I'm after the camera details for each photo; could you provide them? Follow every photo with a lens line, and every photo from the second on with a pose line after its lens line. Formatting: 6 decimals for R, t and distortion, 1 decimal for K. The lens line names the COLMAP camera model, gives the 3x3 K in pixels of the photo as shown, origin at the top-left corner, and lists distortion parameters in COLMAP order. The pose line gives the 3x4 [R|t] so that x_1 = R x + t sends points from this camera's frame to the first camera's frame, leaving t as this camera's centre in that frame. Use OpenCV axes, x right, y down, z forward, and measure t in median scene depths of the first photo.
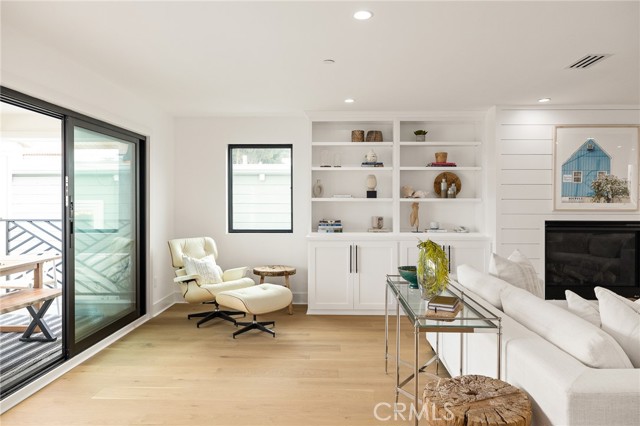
lens RADIAL K [[433.4, 0, 317.1], [0, 433.4, 210.3], [0, 0, 1]] dist [0.005424, 0.001468]
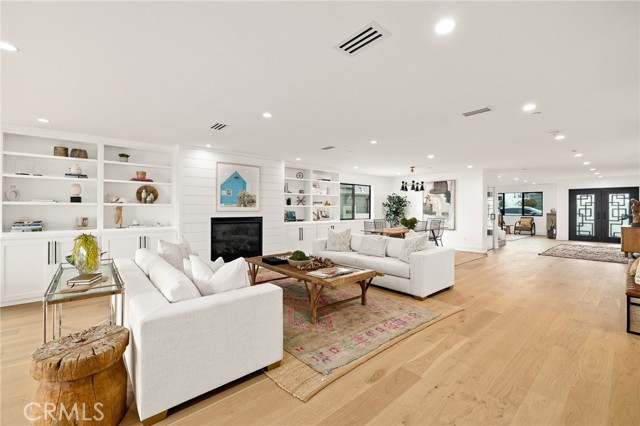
lens RADIAL K [[275.9, 0, 316.2], [0, 275.9, 209.7], [0, 0, 1]] dist [0.002405, -0.000288]
pose [[0.742348, -0.000833, 0.670014, 0.110421], [0.007340, 0.999949, -0.006890, 0.003476], [-0.669975, 0.010033, 0.742316, -0.059551]]
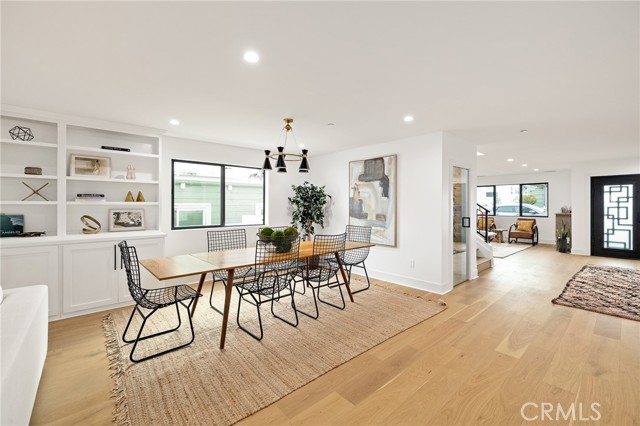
lens RADIAL K [[275.9, 0, 316.7], [0, 275.9, 206.1], [0, 0, 1]] dist [0.002405, -0.000288]
pose [[0.737003, 0.000585, 0.675890, 1.066001], [0.007815, 0.999925, -0.009387, -0.007211], [-0.675845, 0.012201, 0.736943, 0.130757]]
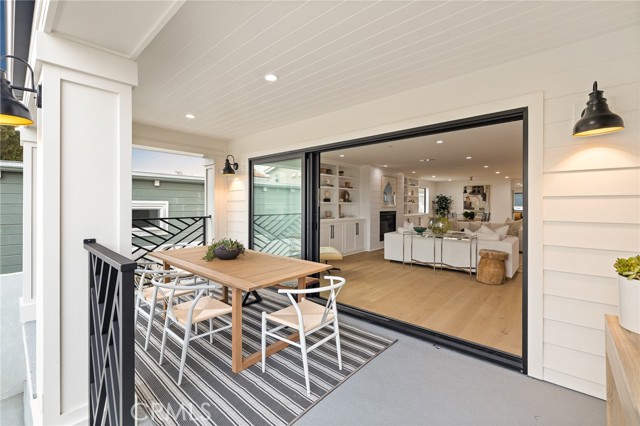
lens RADIAL K [[275.9, 0, 320.1], [0, 275.9, 206.8], [0, 0, 1]] dist [0.002405, -0.000288]
pose [[0.643900, -0.004237, 0.765098, -0.941596], [0.006248, 0.999980, 0.000280, -0.006030], [-0.765084, 0.004600, 0.643914, 0.203111]]
